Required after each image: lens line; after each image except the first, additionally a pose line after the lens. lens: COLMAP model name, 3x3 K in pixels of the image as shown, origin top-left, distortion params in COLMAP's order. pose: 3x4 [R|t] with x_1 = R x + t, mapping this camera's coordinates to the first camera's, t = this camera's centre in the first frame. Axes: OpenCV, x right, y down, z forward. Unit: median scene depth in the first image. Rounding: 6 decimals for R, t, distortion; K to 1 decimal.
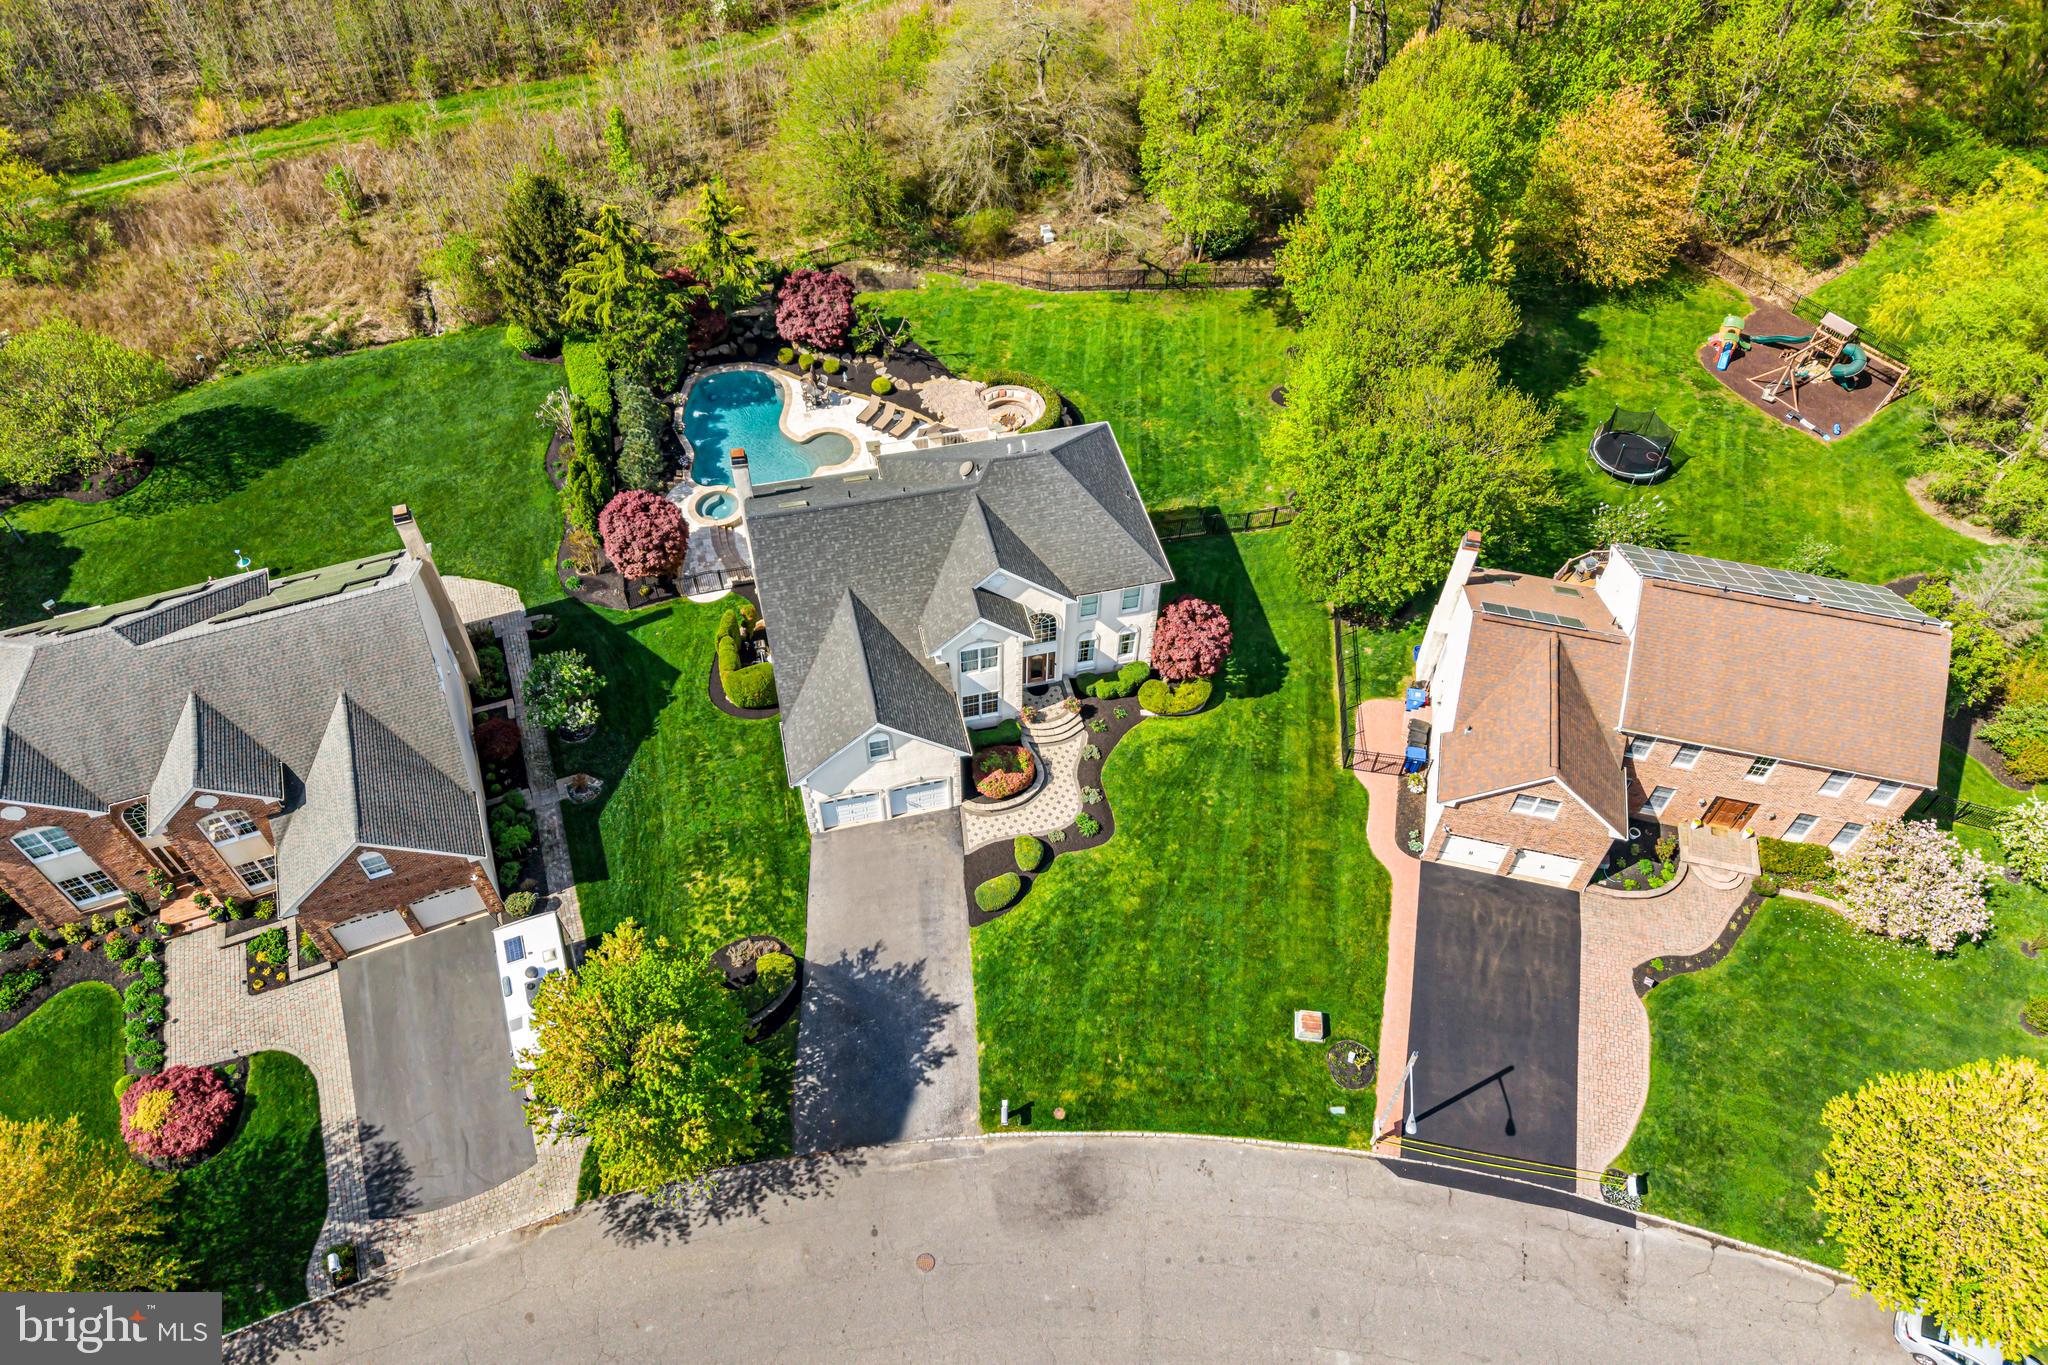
lens RADIAL K [[1359.8, 0, 1025.9], [0, 1359.8, 676.0], [0, 0, 1]] dist [0.000805, -0.002949]
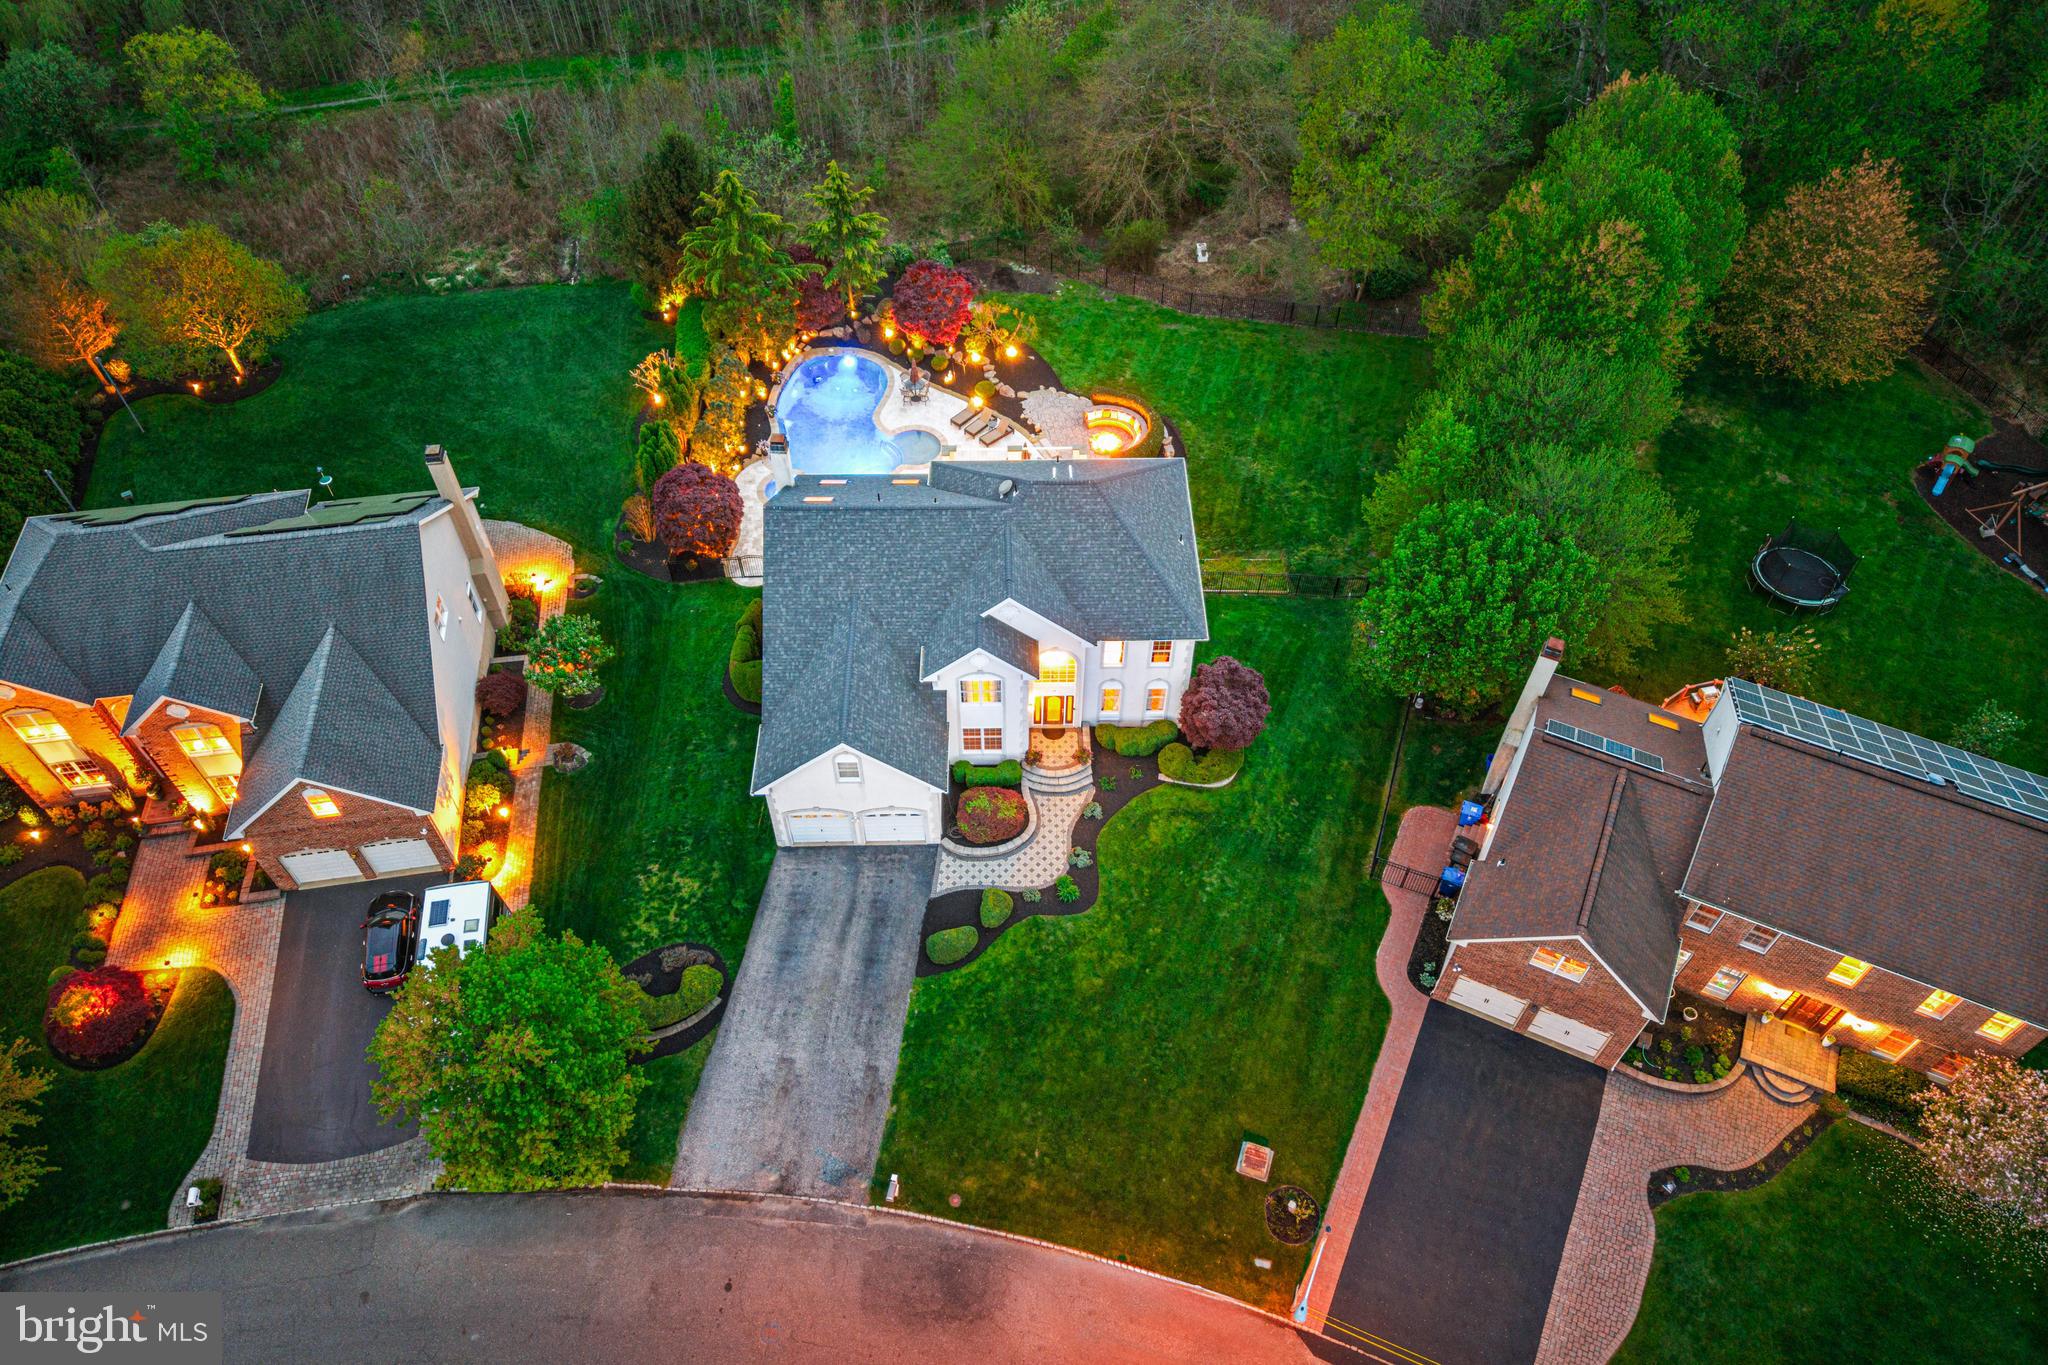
lens RADIAL K [[1359.8, 0, 1025.9], [0, 1359.8, 676.0], [0, 0, 1]] dist [0.000805, -0.002949]
pose [[0.976599, 0.158593, -0.145270, 0.128230], [-0.159518, 0.987181, 0.005332, -0.033078], [0.144253, 0.017966, 0.989378, 0.084808]]
